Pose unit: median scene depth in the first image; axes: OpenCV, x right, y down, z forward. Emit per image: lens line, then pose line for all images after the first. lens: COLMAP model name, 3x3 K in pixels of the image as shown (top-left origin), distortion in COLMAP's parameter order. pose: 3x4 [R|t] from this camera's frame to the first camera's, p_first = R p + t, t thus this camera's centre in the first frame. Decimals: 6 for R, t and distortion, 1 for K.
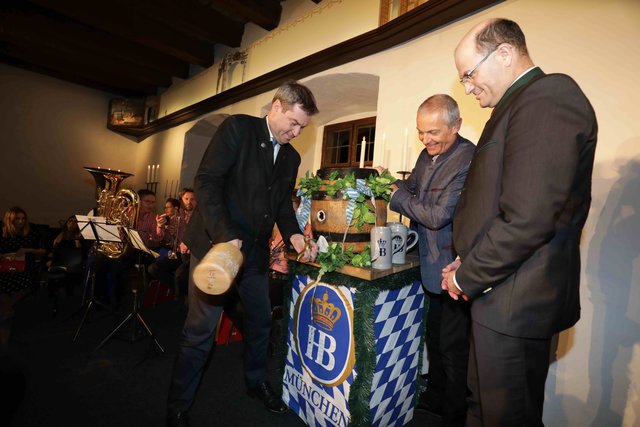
lens RADIAL K [[306.4, 0, 320.0], [0, 306.4, 213.5], [0, 0, 1]] dist [-0.017952, -0.000304]
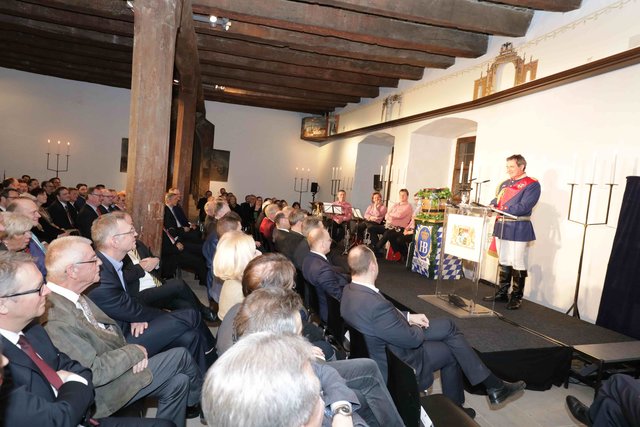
lens RADIAL K [[404.2, 0, 320.0], [0, 404.2, 213.5], [0, 0, 1]] dist [-0.030544, -0.000501]
pose [[0.905254, 0.016398, -0.424555, 0.709724], [-0.001501, 0.999372, 0.035398, -0.035872], [0.424869, -0.031407, 0.904710, -2.832876]]
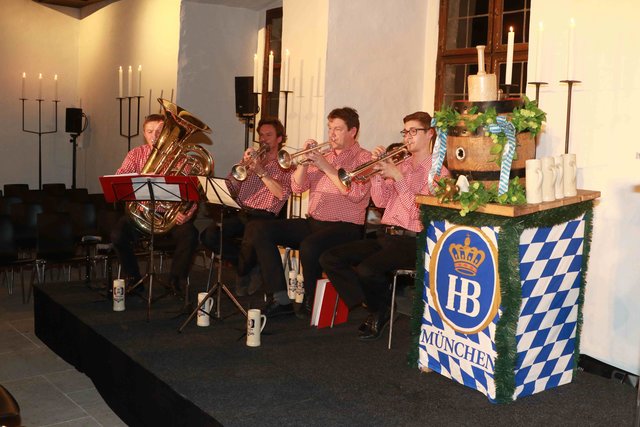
lens RADIAL K [[742.4, 0, 320.0], [0, 742.4, 213.5], [0, 0, 1]] dist [-0.080910, -0.017576]
pose [[0.989423, -0.035198, -0.140725, -0.095495], [0.050726, 0.992821, 0.108322, -0.067230], [0.135902, -0.114315, 0.984105, -1.131737]]
